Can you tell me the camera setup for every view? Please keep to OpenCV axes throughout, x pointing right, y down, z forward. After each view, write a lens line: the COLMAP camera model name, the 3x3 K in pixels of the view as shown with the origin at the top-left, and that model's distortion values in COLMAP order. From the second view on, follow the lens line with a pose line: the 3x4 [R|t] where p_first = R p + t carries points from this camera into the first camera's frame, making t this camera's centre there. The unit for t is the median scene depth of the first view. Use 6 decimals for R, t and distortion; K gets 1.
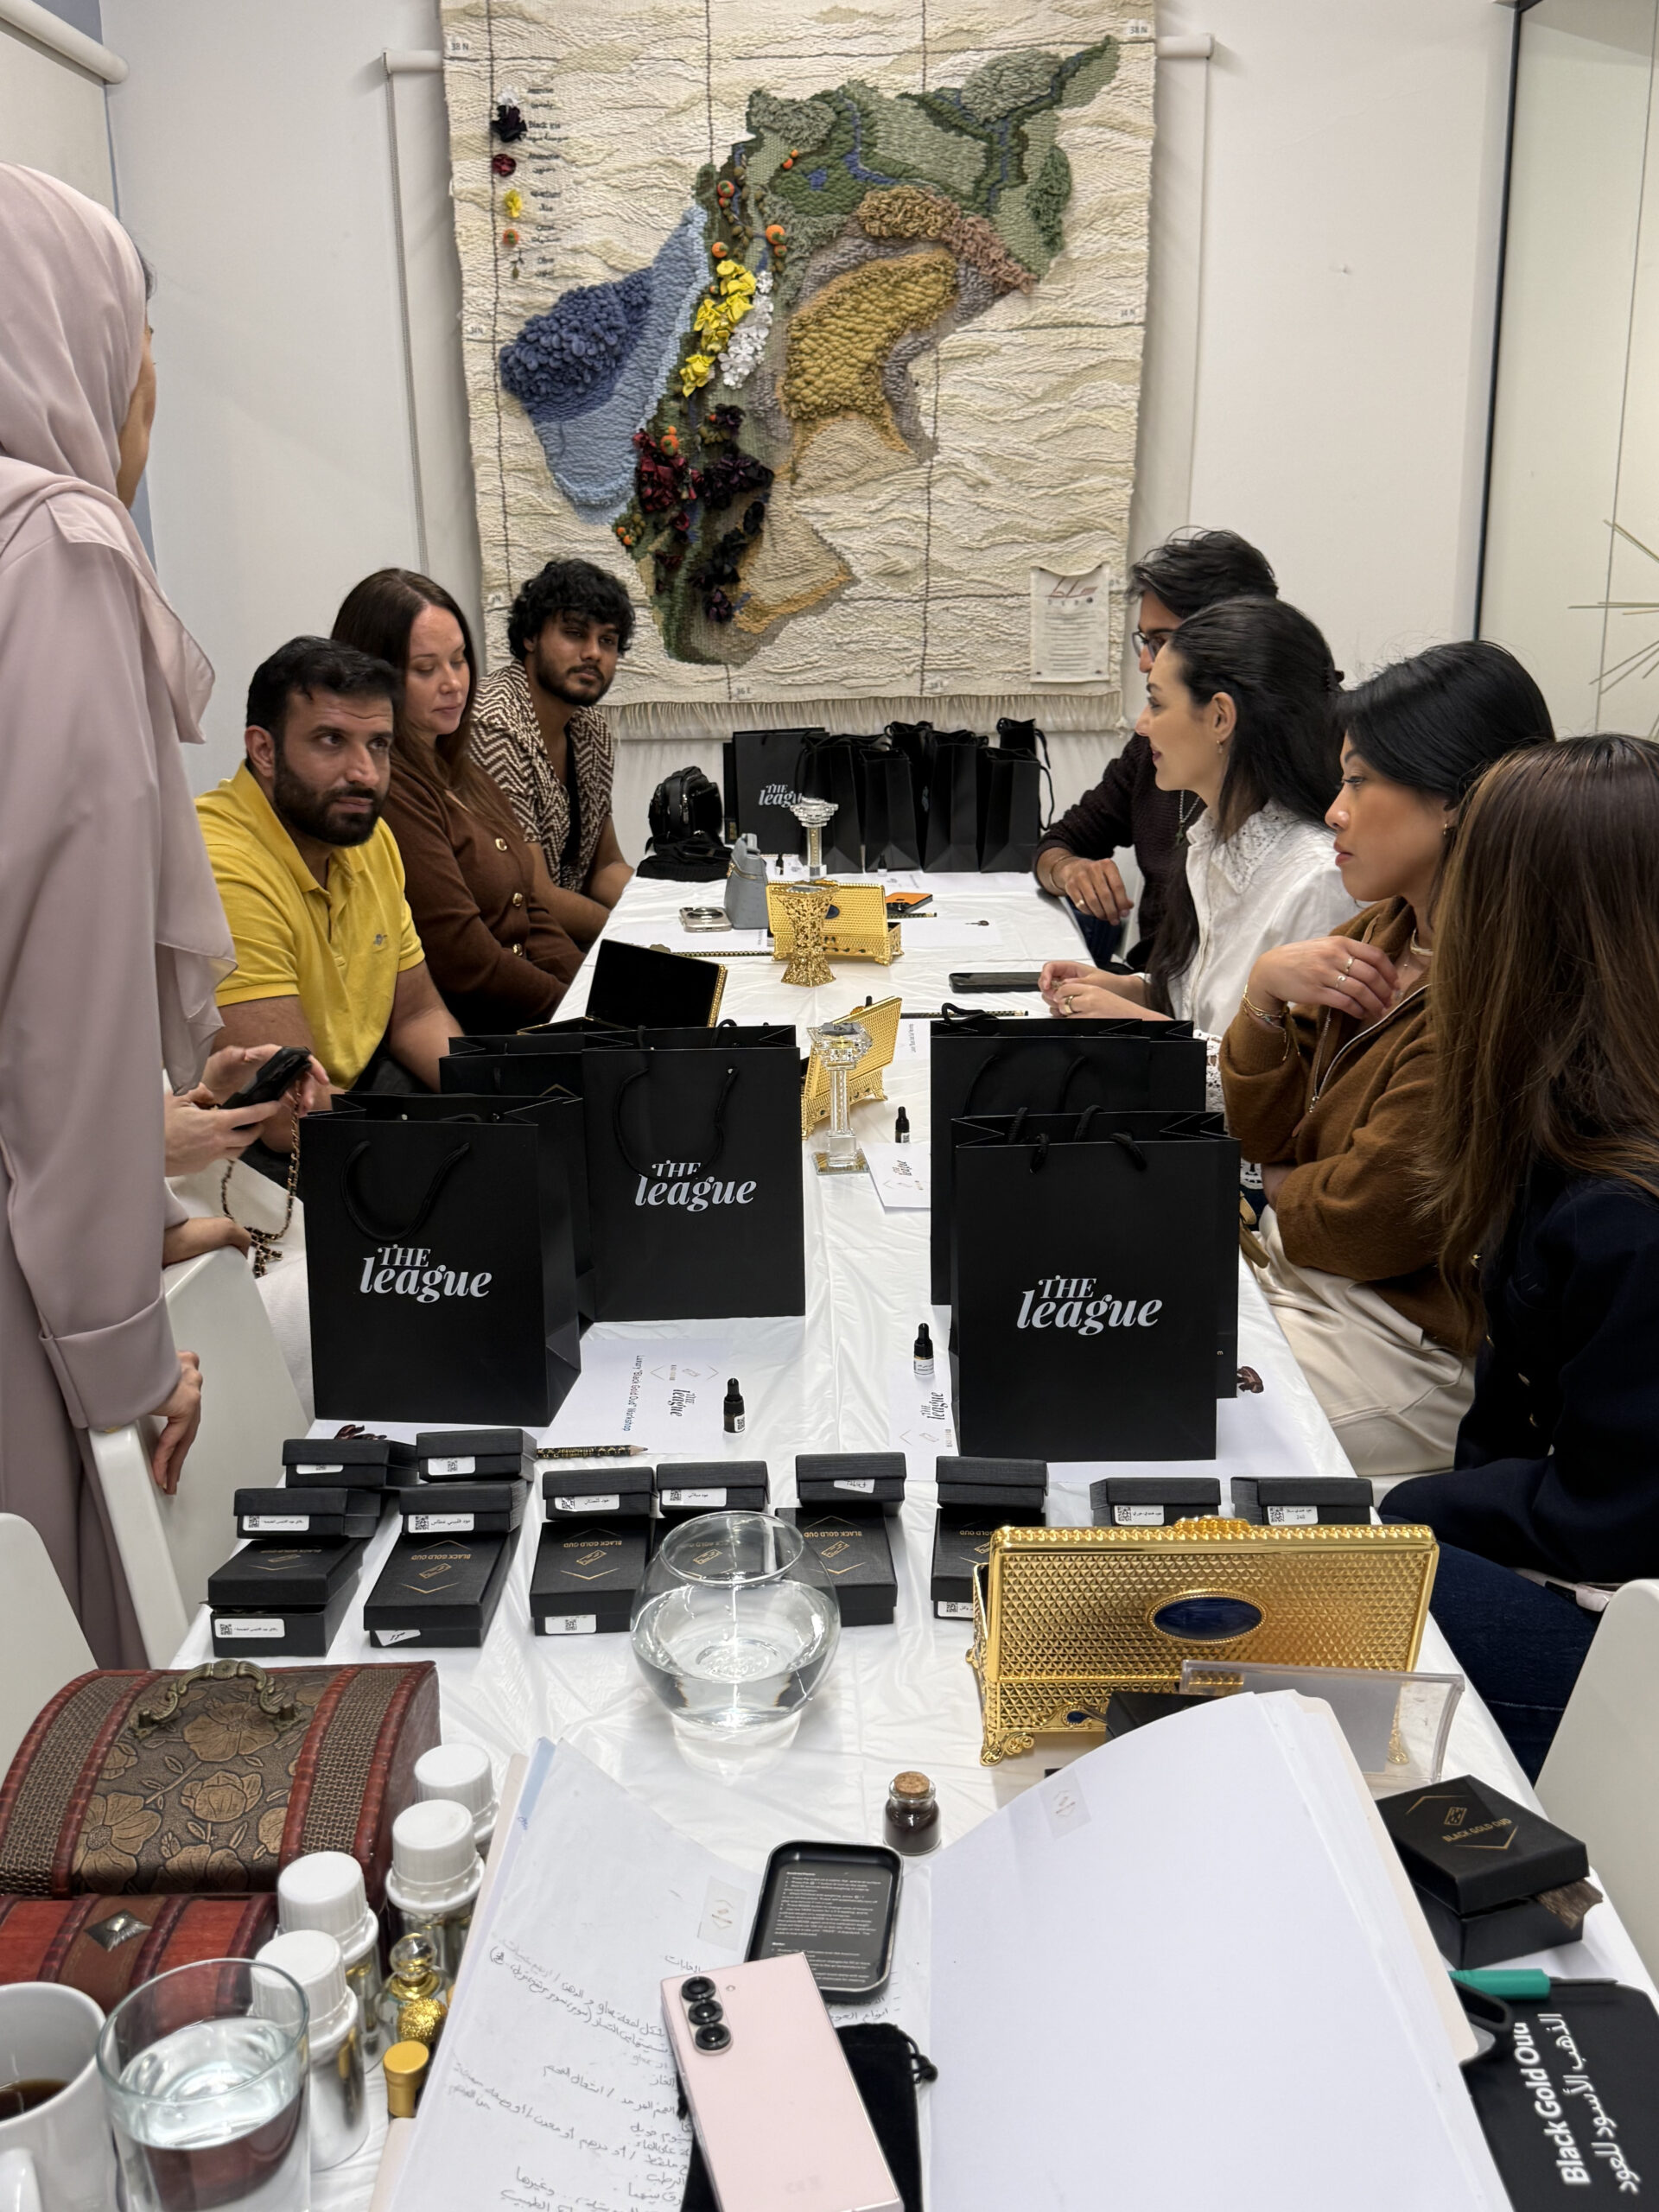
lens RADIAL K [[1988.6, 0, 834.2], [0, 1988.6, 1134.1], [0, 0, 1]] dist [0.080993, -0.169784]
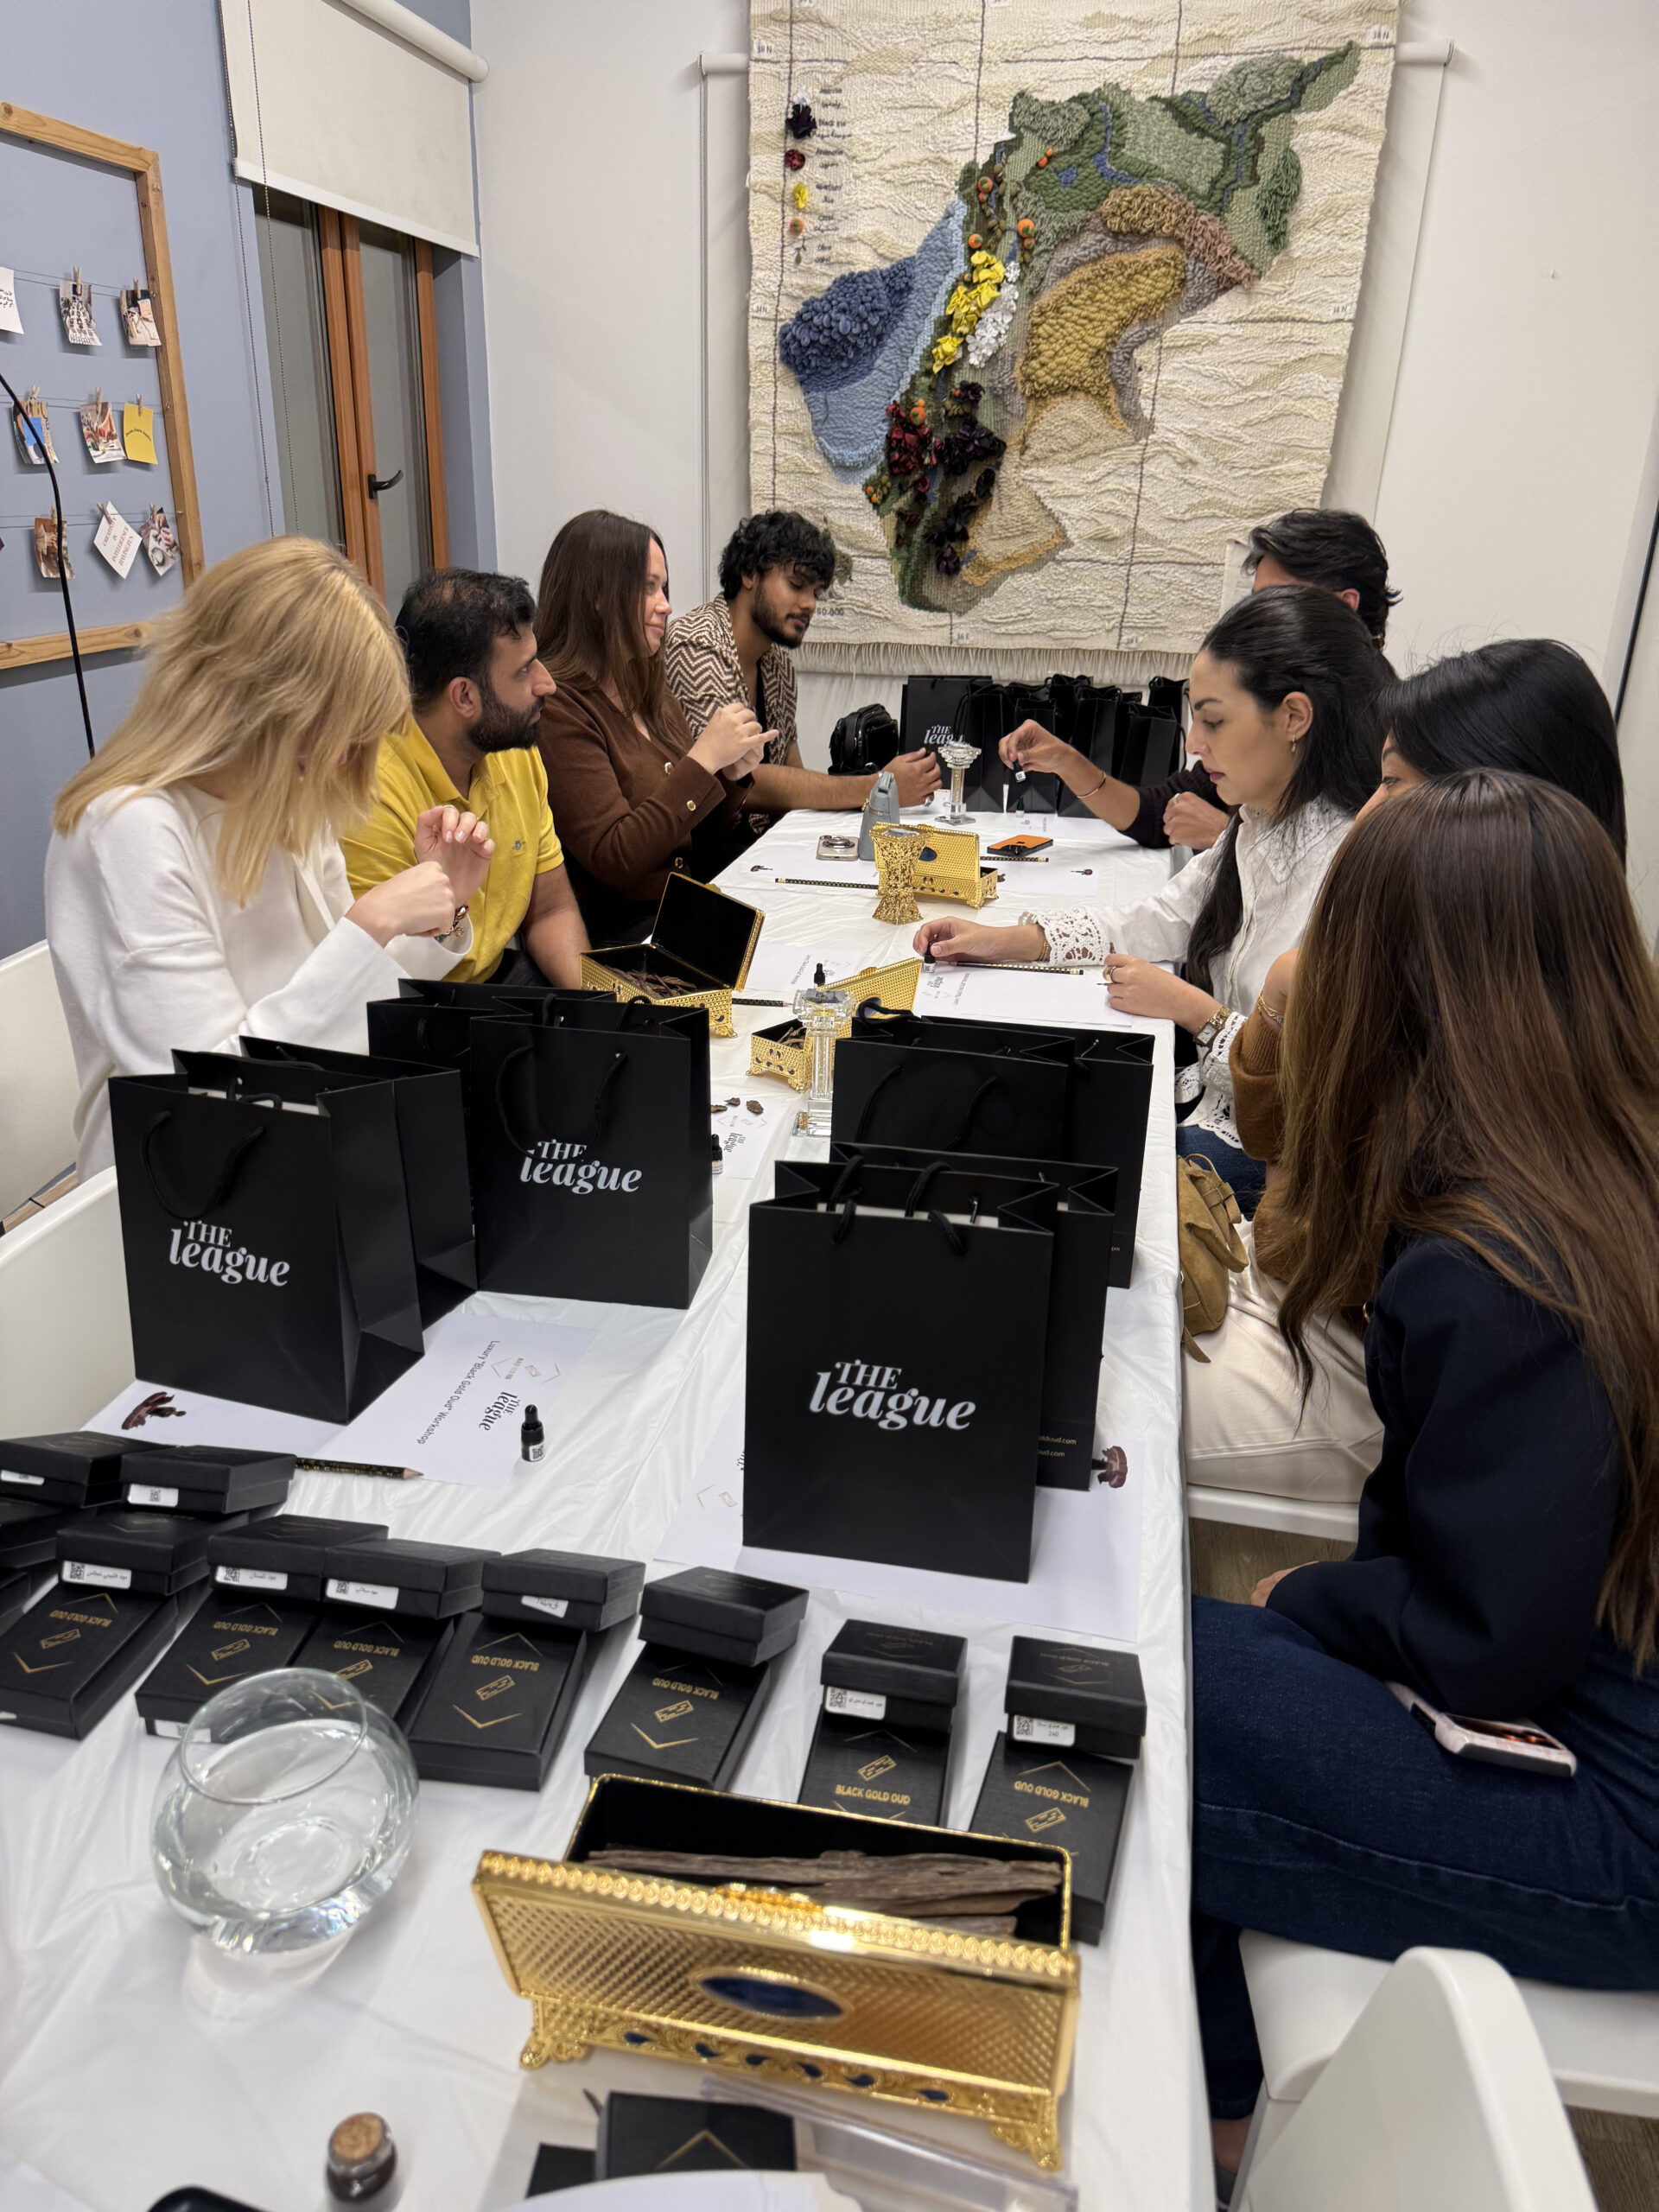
lens RADIAL K [[1540.6, 0, 835.8], [0, 1540.6, 1121.4], [0, 0, 1]] dist [0.004051, -0.009945]
pose [[0.982984, 0.106989, -0.149317, 0.049232], [-0.093065, 0.990892, 0.097327, -0.024655], [0.158370, -0.081775, 0.983988, 0.089609]]
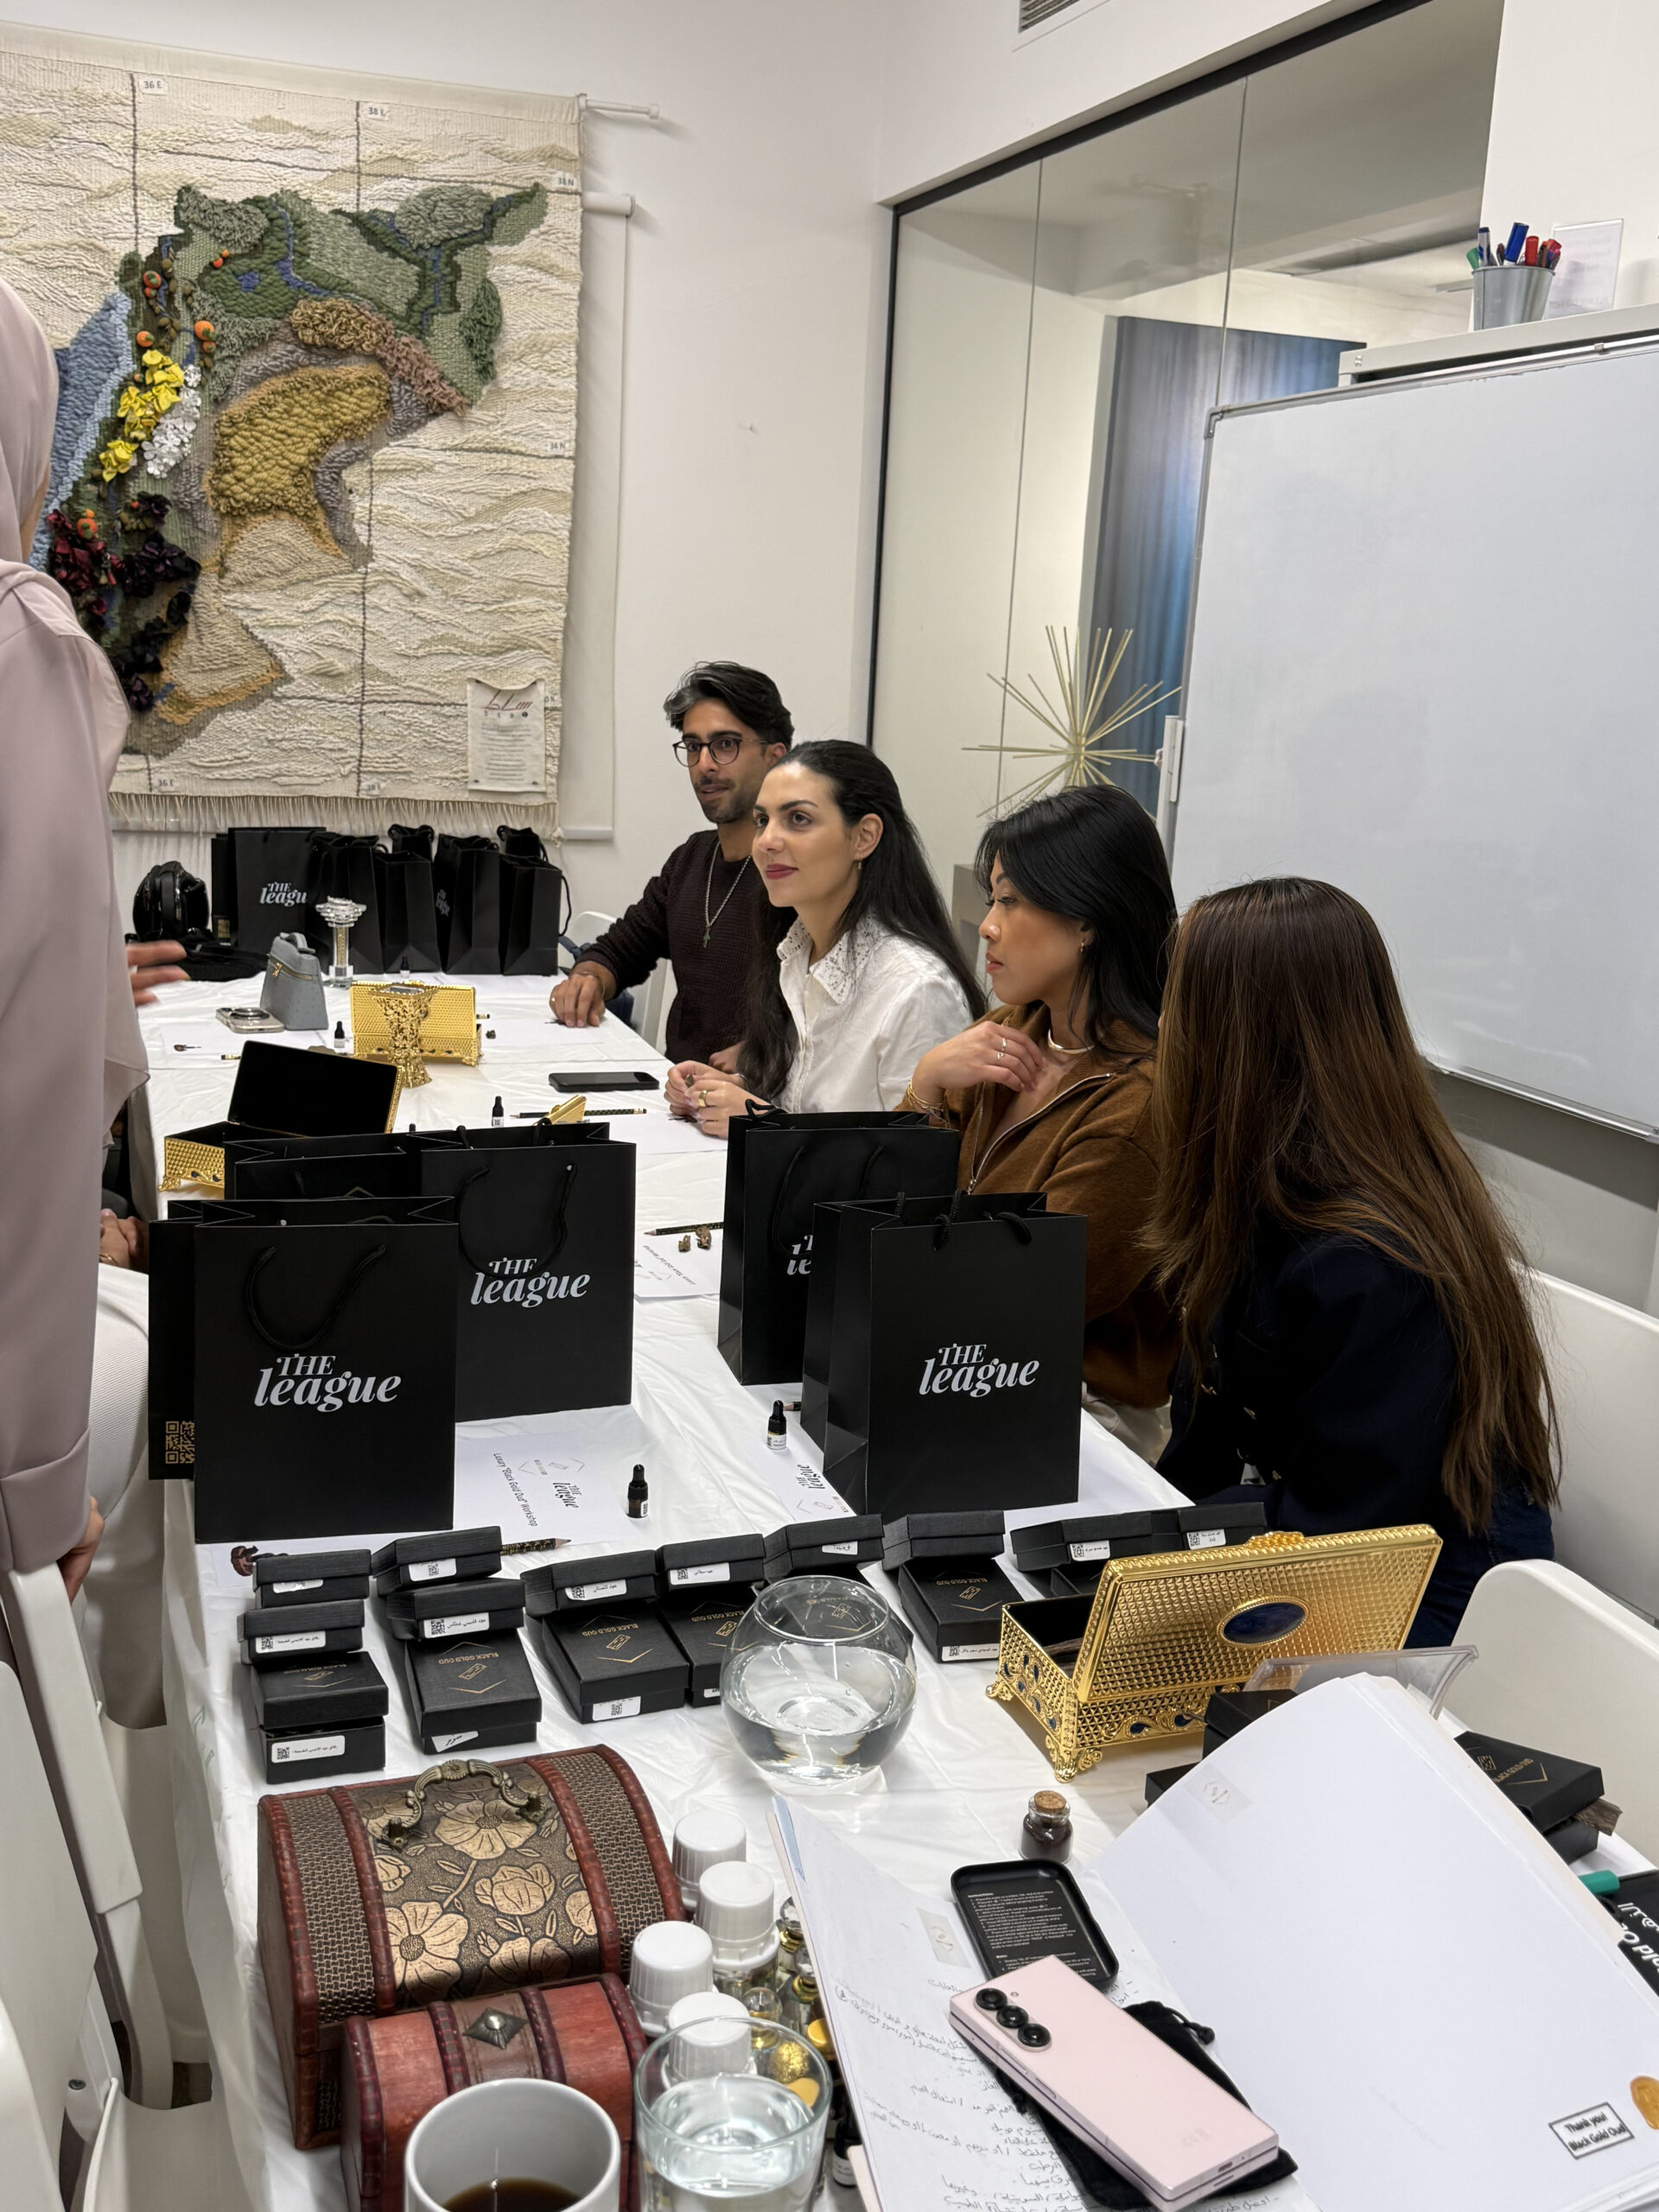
lens RADIAL K [[1988.6, 0, 837.4], [0, 1988.6, 1108.2], [0, 0, 1]] dist [0.080993, -0.169784]
pose [[0.938310, -0.012554, 0.345566, -0.083662], [0.034393, 0.997774, -0.057139, 0.000072], [-0.344079, 0.065499, 0.936653, -0.005357]]
